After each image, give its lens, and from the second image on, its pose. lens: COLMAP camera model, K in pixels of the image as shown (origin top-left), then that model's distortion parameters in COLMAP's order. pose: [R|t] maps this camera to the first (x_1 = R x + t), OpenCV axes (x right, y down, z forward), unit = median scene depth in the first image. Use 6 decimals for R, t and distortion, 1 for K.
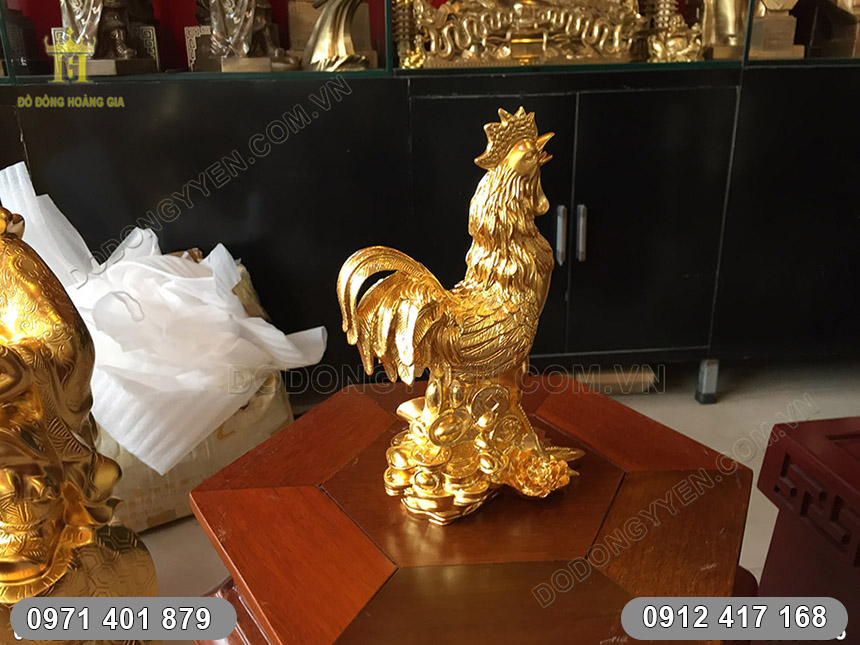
lens RADIAL K [[724.0, 0, 502.7], [0, 724.0, 322.0], [0, 0, 1]] dist [-0.001138, -0.014292]
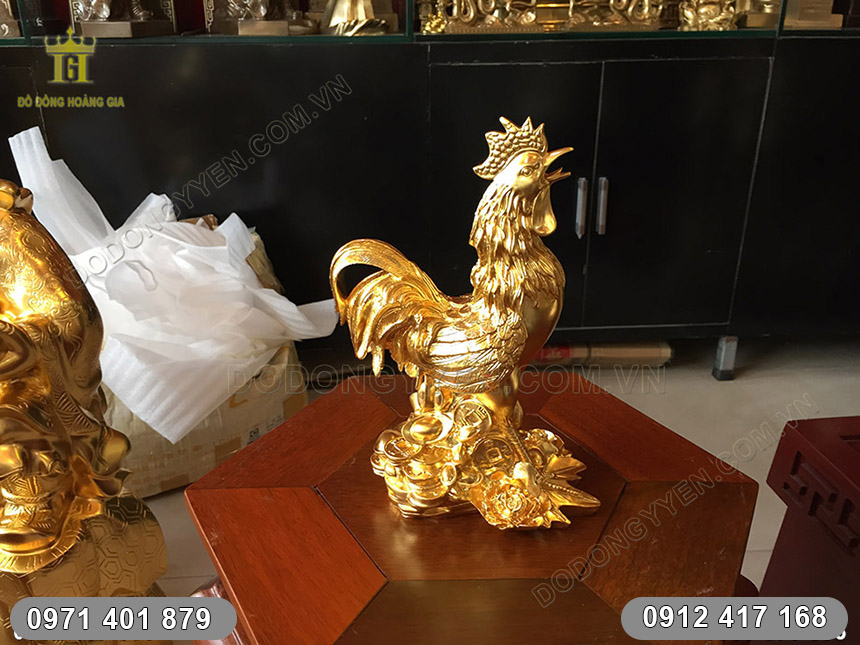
lens RADIAL K [[725.5, 0, 501.3], [0, 725.5, 323.1], [0, 0, 1]] dist [-0.003836, -0.013912]
pose [[0.999074, 0.032189, -0.028553, 0.008769], [-0.030592, 0.998034, 0.054703, -0.023282], [0.030257, -0.053779, 0.998094, 0.011809]]
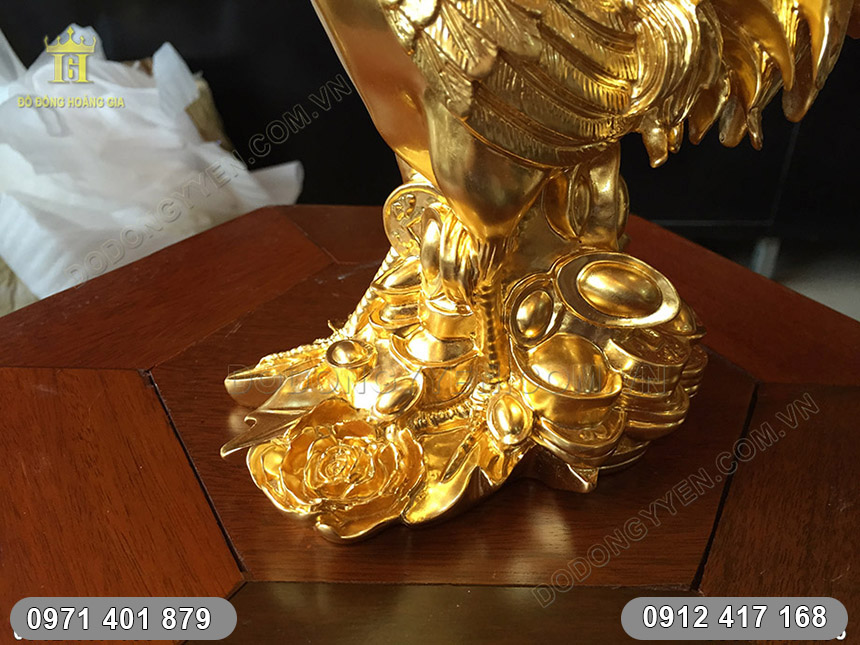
lens RADIAL K [[730.0, 0, 493.5], [0, 730.0, 322.3], [0, 0, 1]] dist [0.003758, -0.021998]
pose [[0.996911, 0.073152, -0.028584, -0.000058], [-0.067750, 0.985090, 0.158136, 0.037613], [0.039726, -0.155711, 0.987004, 0.200850]]
